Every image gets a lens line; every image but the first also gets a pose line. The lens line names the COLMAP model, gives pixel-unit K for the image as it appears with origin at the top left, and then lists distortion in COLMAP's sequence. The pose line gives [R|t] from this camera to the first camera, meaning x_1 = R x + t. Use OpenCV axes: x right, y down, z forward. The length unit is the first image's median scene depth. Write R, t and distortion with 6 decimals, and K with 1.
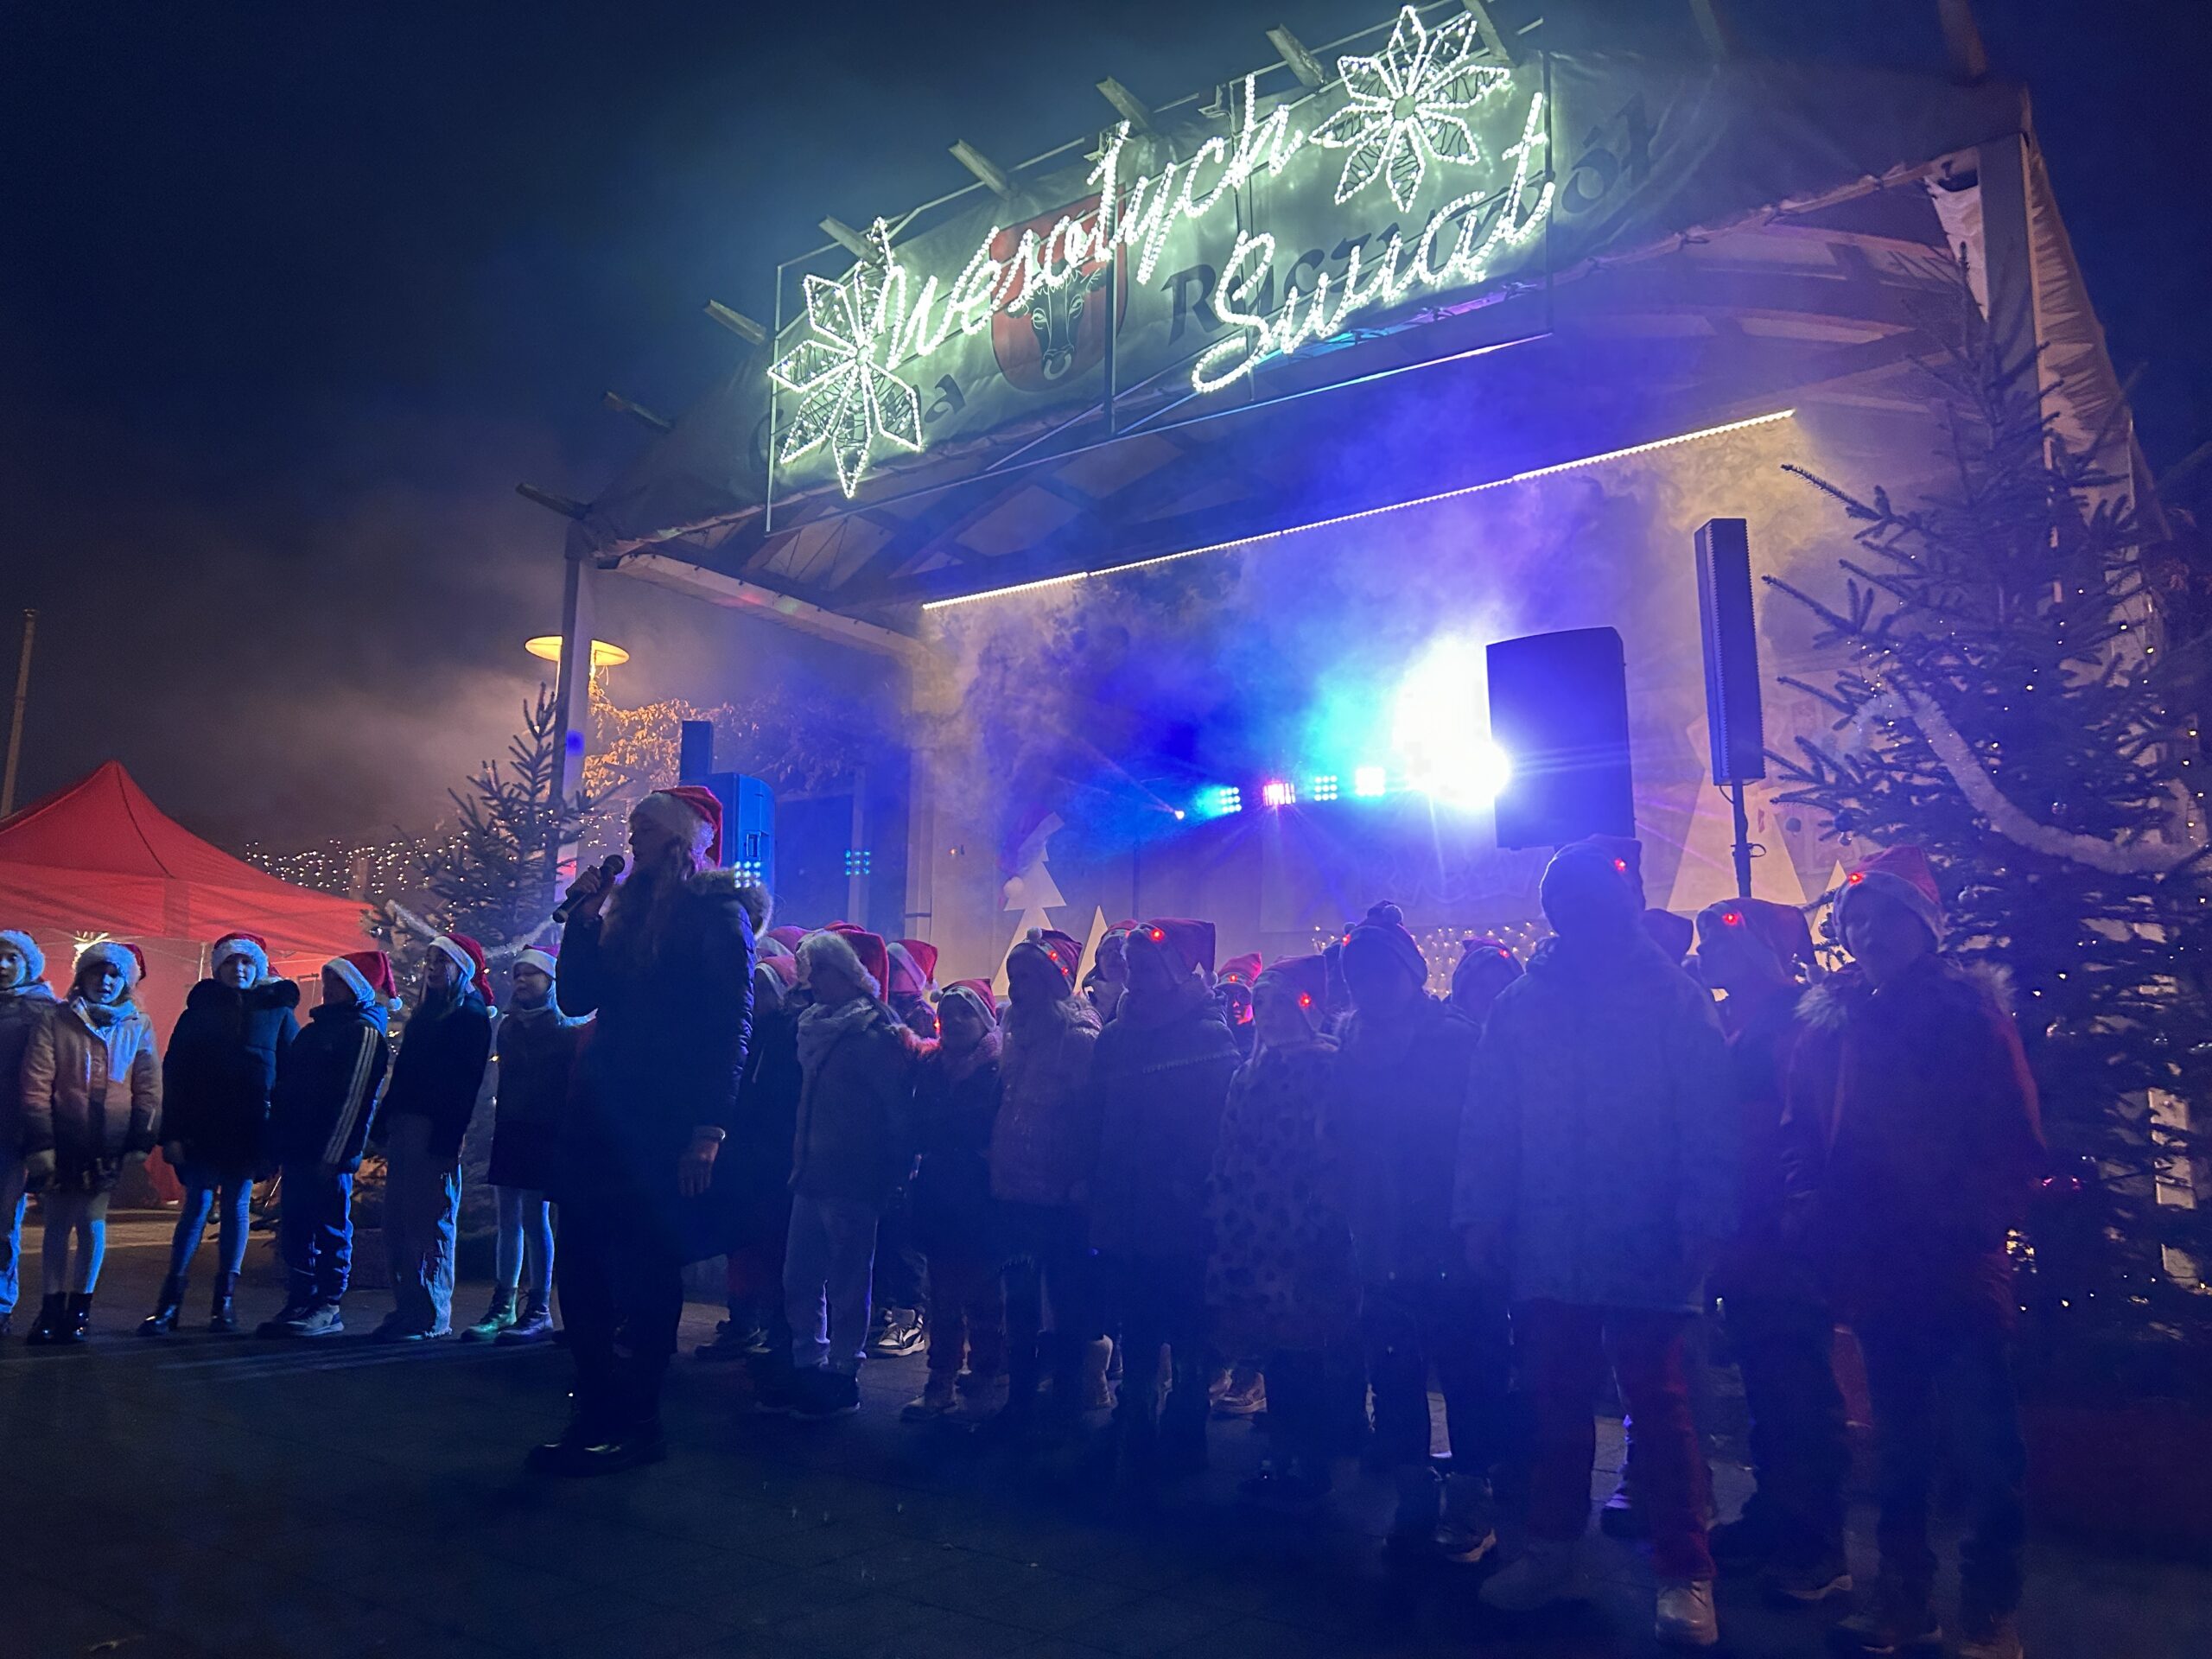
lens RADIAL K [[1655.6, 0, 1112.2], [0, 1655.6, 827.5], [0, 0, 1]] dist [0.024984, -0.040789]
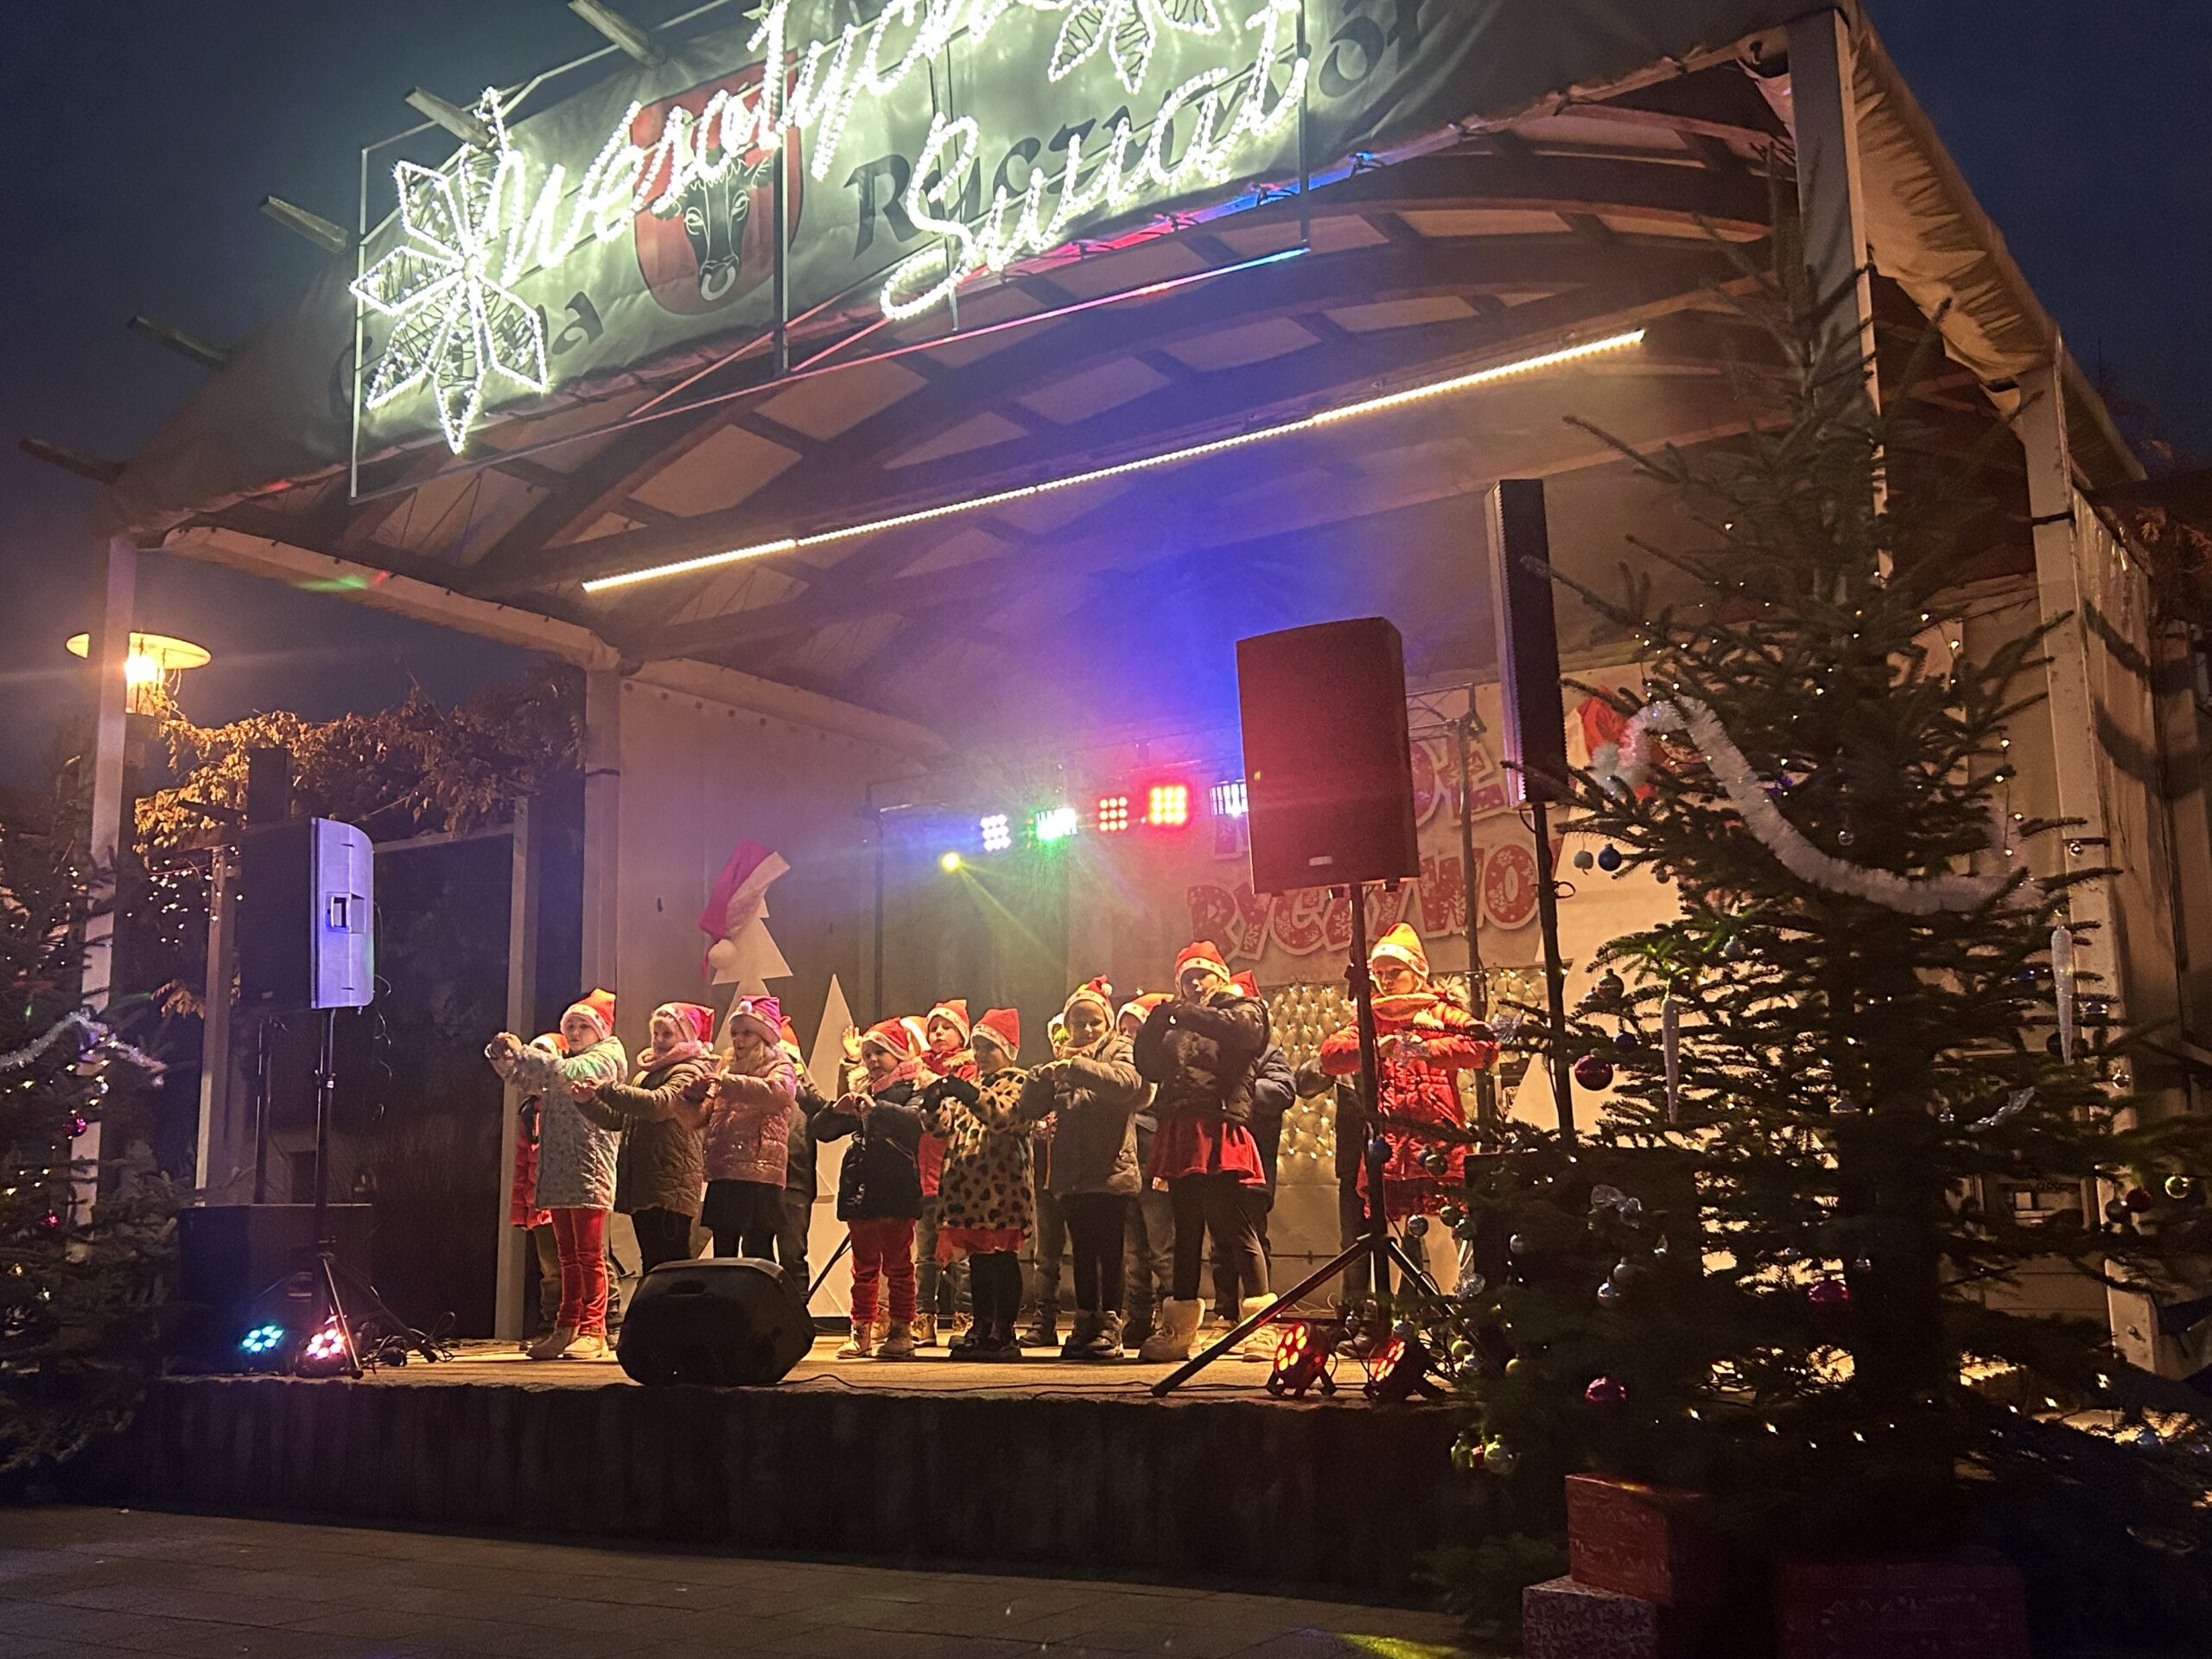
lens RADIAL K [[2231.3, 0, 1119.8], [0, 2231.3, 825.3], [0, 0, 1]] dist [0.014272, 0.000000]
pose [[0.997035, -0.026520, 0.072238, 0.075654], [0.027401, 0.999561, -0.011240, -0.009066], [-0.071908, 0.013186, 0.997324, -0.051443]]
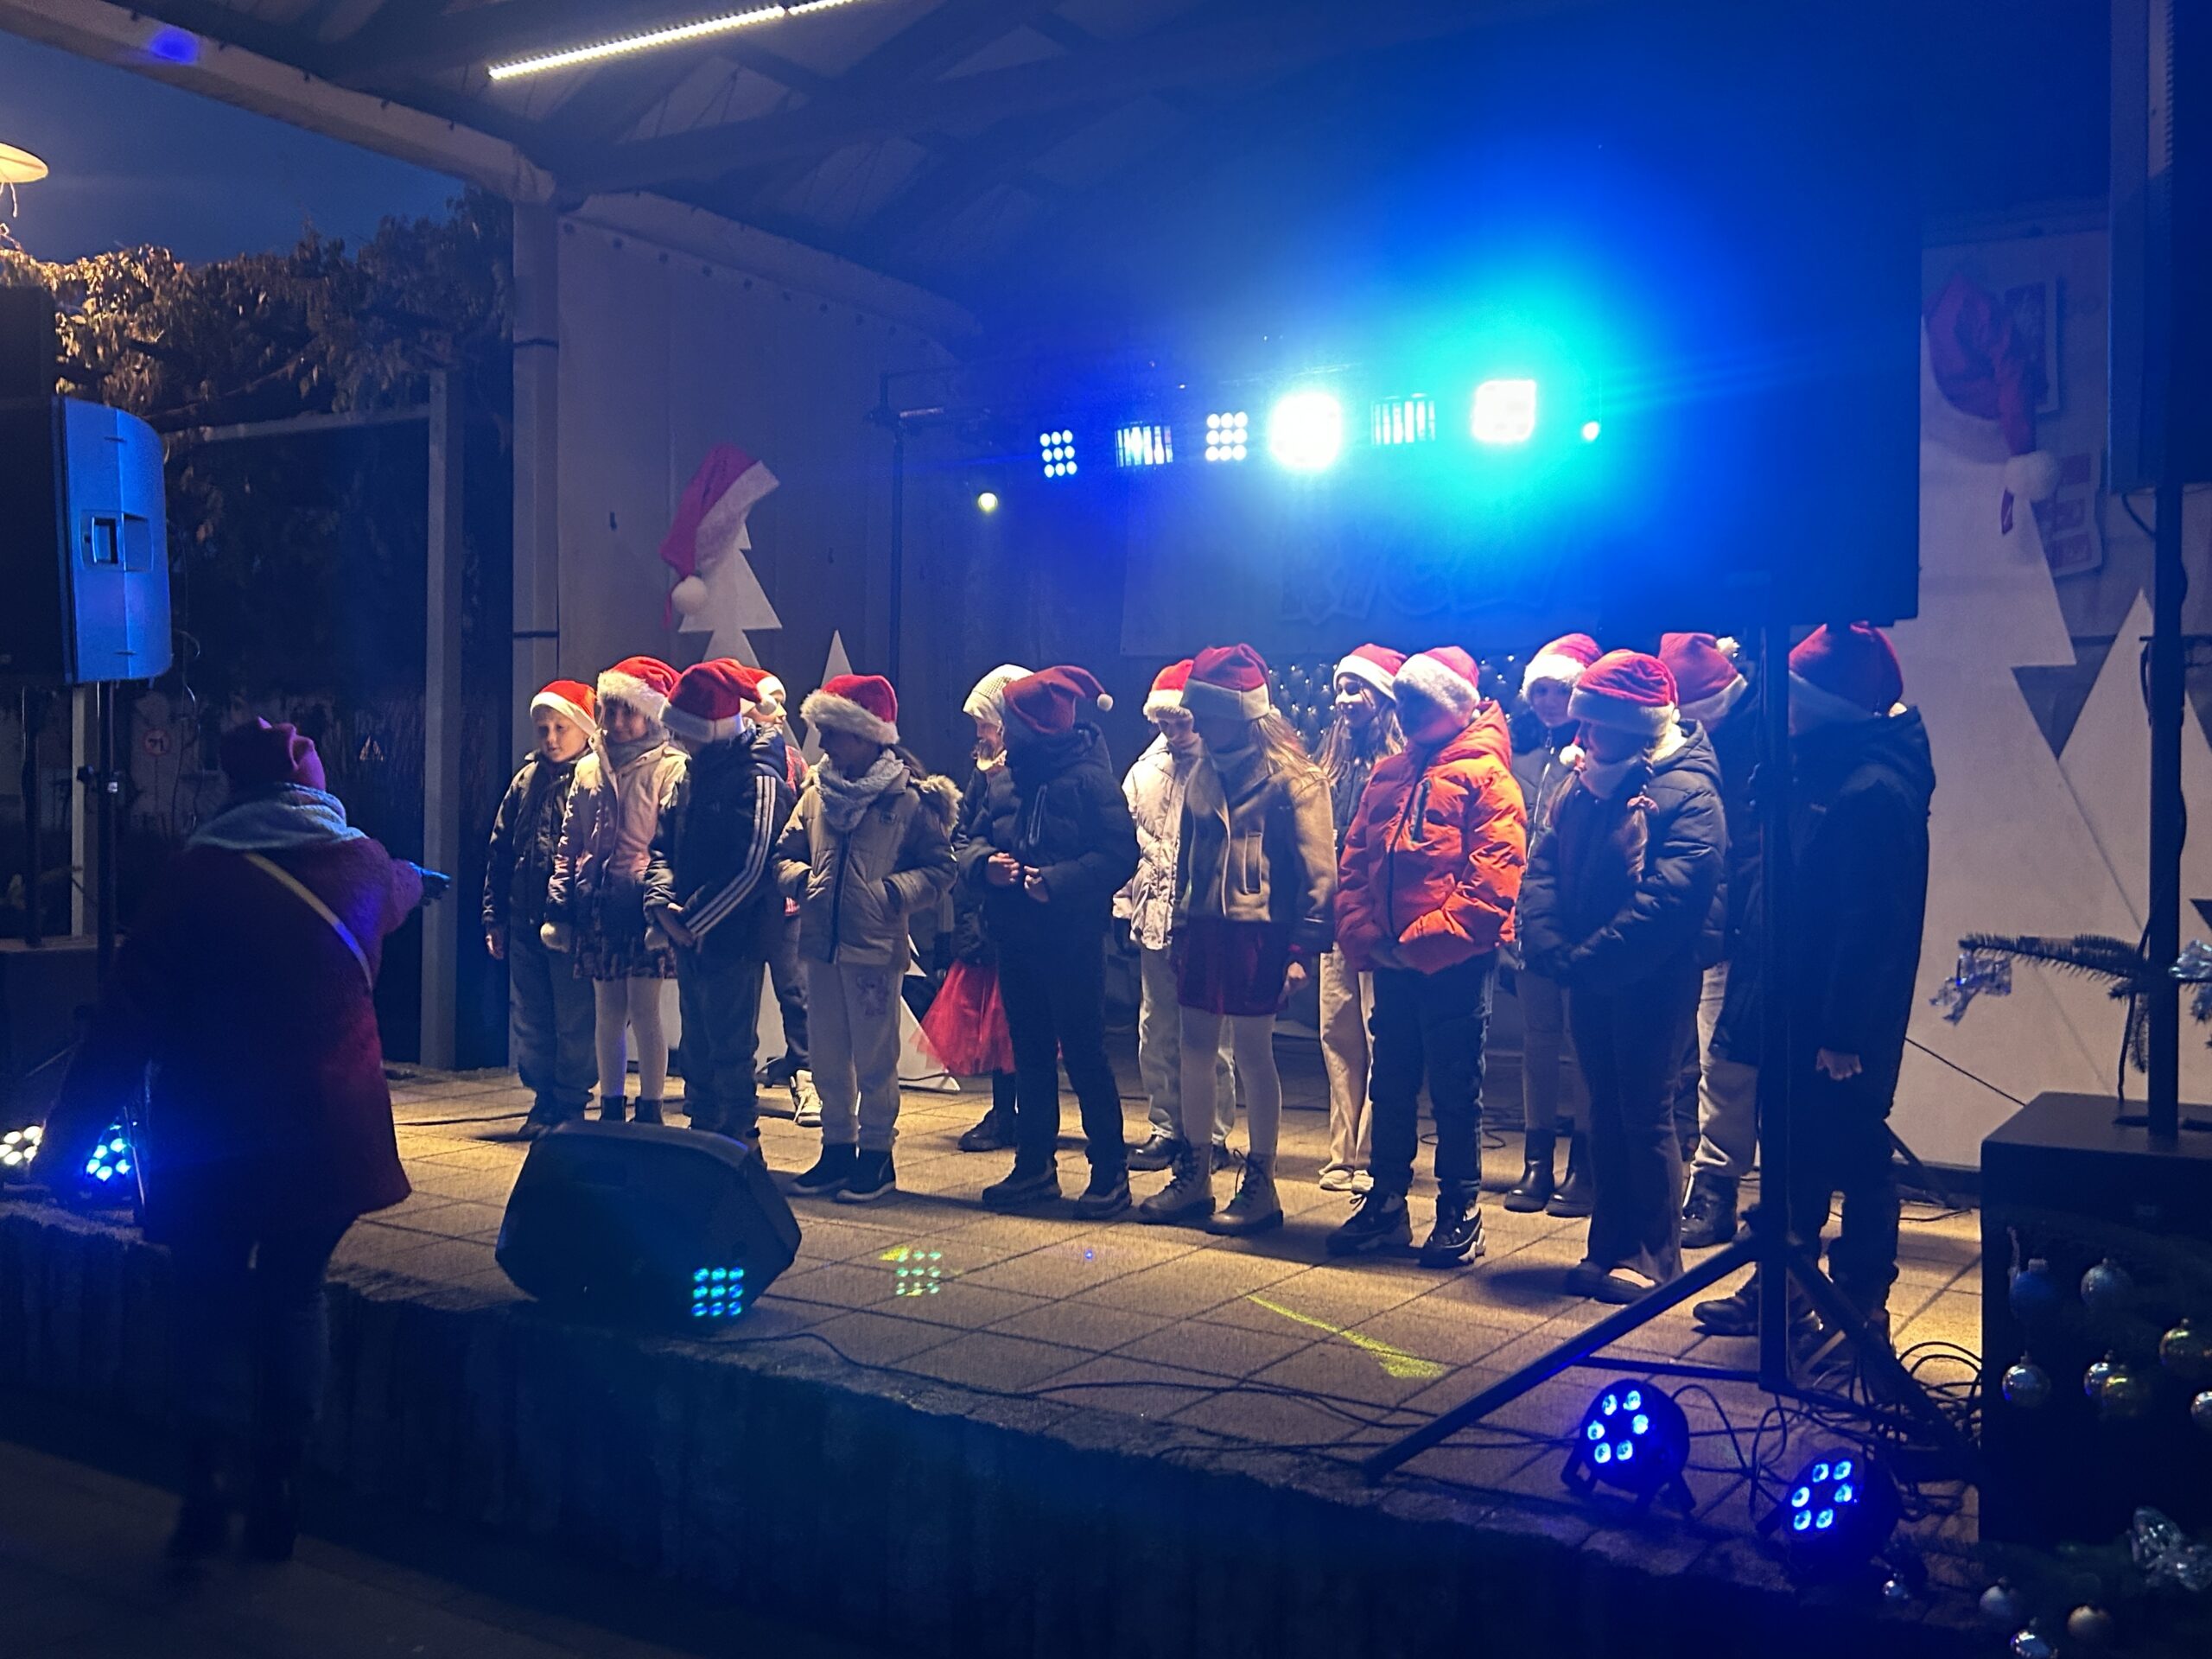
lens RADIAL K [[2080.8, 0, 1101.3], [0, 2080.8, 864.7], [0, 0, 1]] dist [0.028063, 0.000000]
pose [[0.997670, -0.001851, 0.068198, 0.053056], [-0.011947, 0.979444, 0.201361, -0.029596], [-0.067169, -0.201706, 0.977140, 0.379304]]
